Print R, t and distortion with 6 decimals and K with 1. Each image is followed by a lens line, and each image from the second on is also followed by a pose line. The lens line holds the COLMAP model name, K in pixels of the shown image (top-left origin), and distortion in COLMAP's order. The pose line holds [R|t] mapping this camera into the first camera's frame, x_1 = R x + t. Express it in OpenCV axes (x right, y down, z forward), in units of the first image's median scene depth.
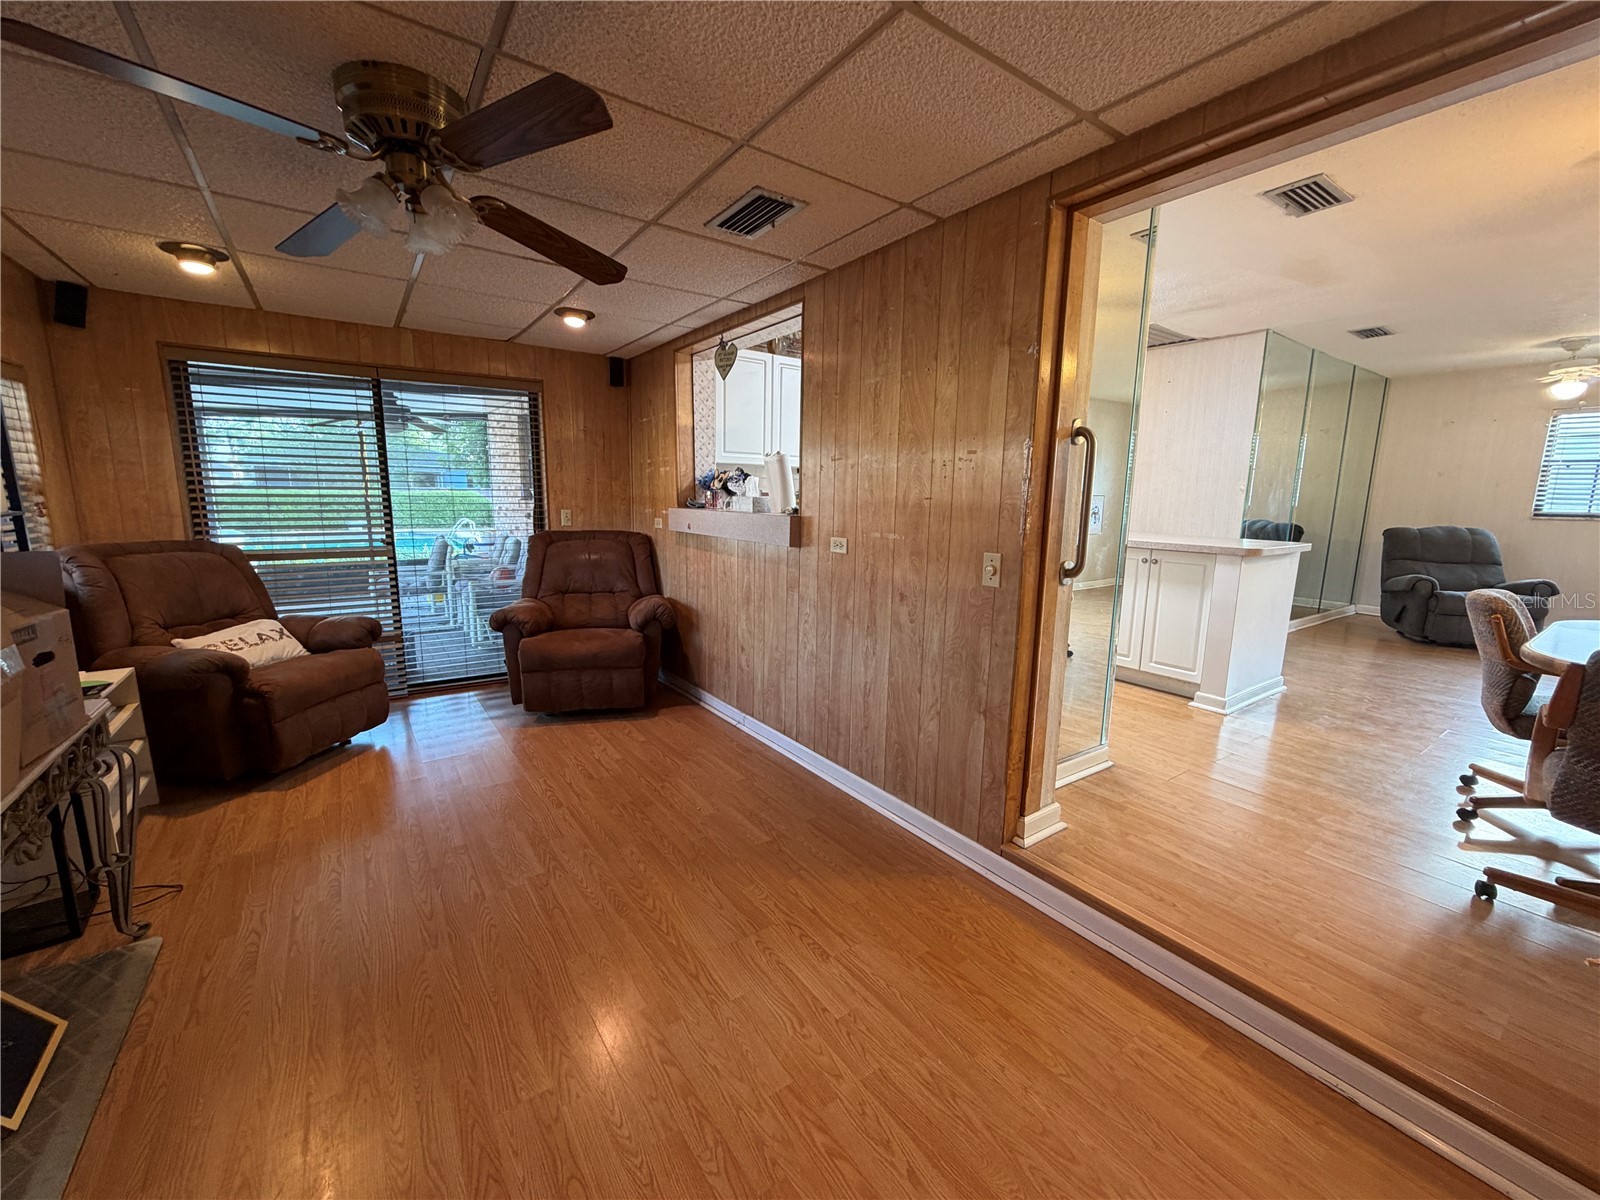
lens RADIAL K [[638.3, 0, 796.2], [0, 638.3, 598.7], [0, 0, 1]] dist [0.000463, -0.000216]
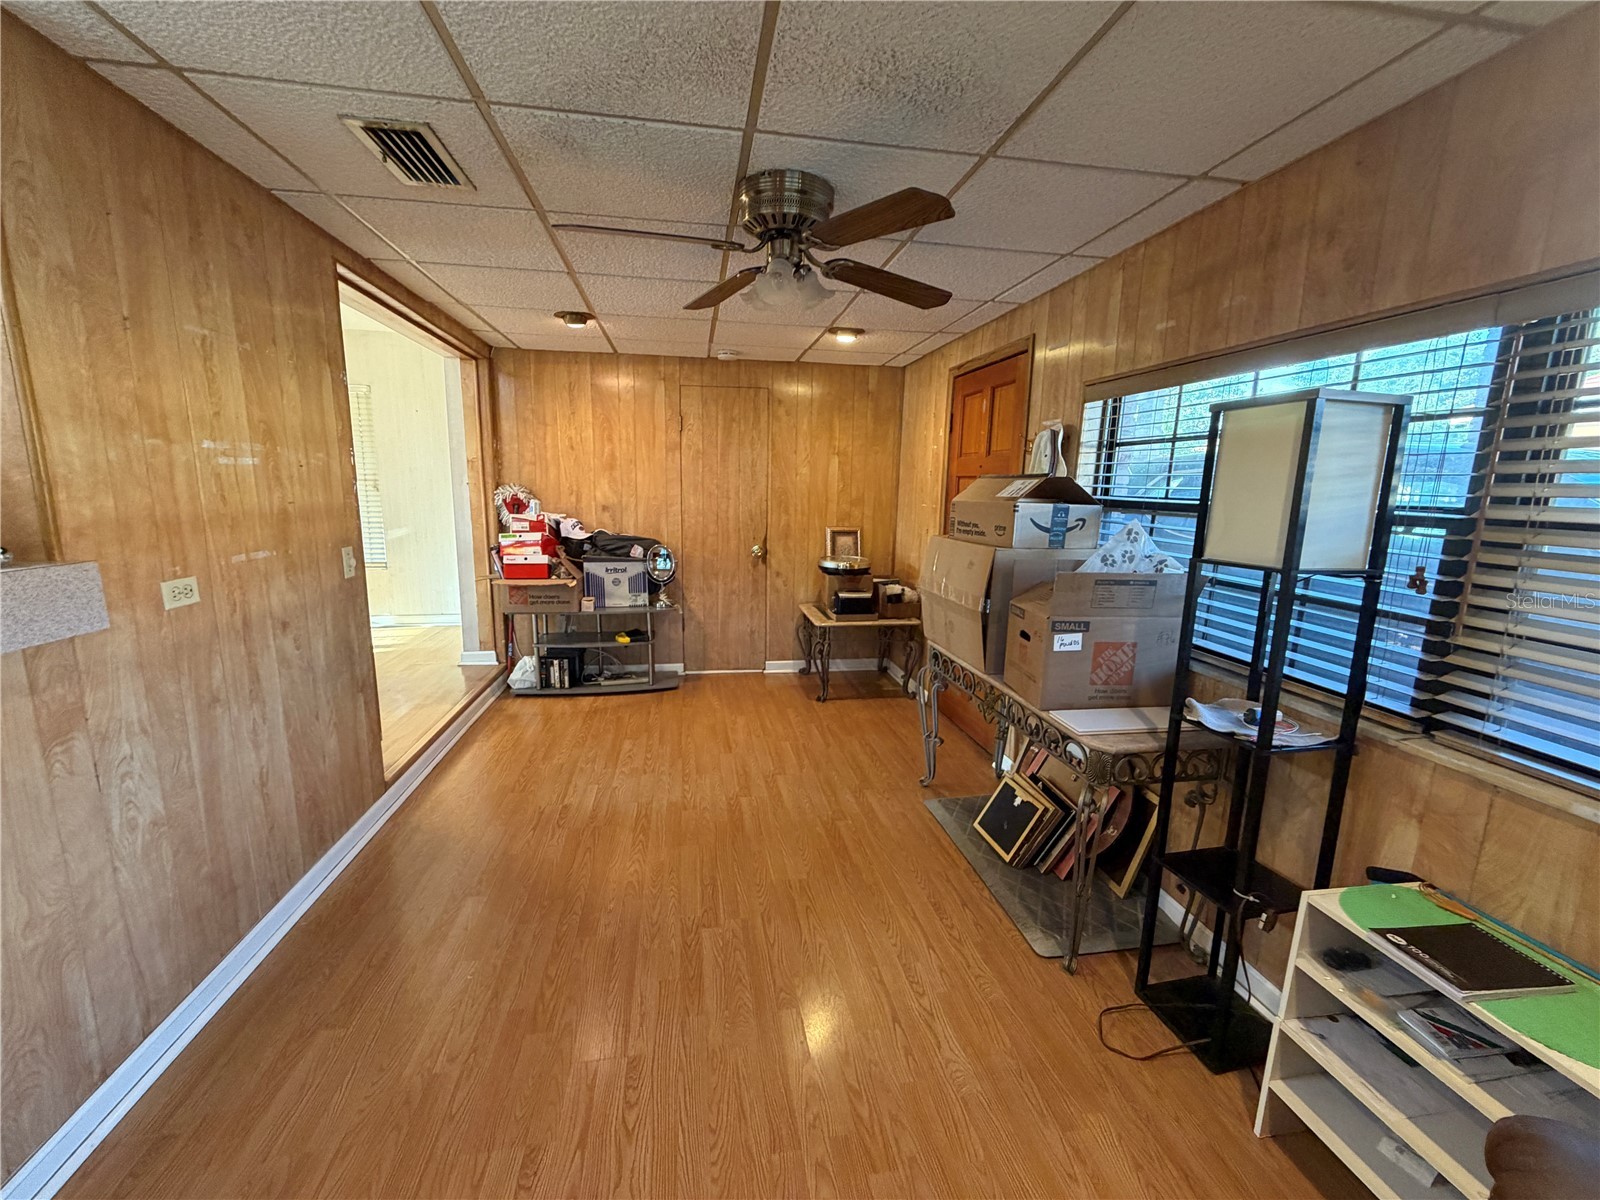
lens RADIAL K [[638.3, 0, 796.2], [0, 638.3, 598.7], [0, 0, 1]] dist [0.000463, -0.000216]
pose [[-0.902301, -0.107565, 0.417473, -0.729184], [0.037612, 0.945038, 0.324790, -0.264275], [-0.429464, 0.308760, -0.848663, 1.351610]]
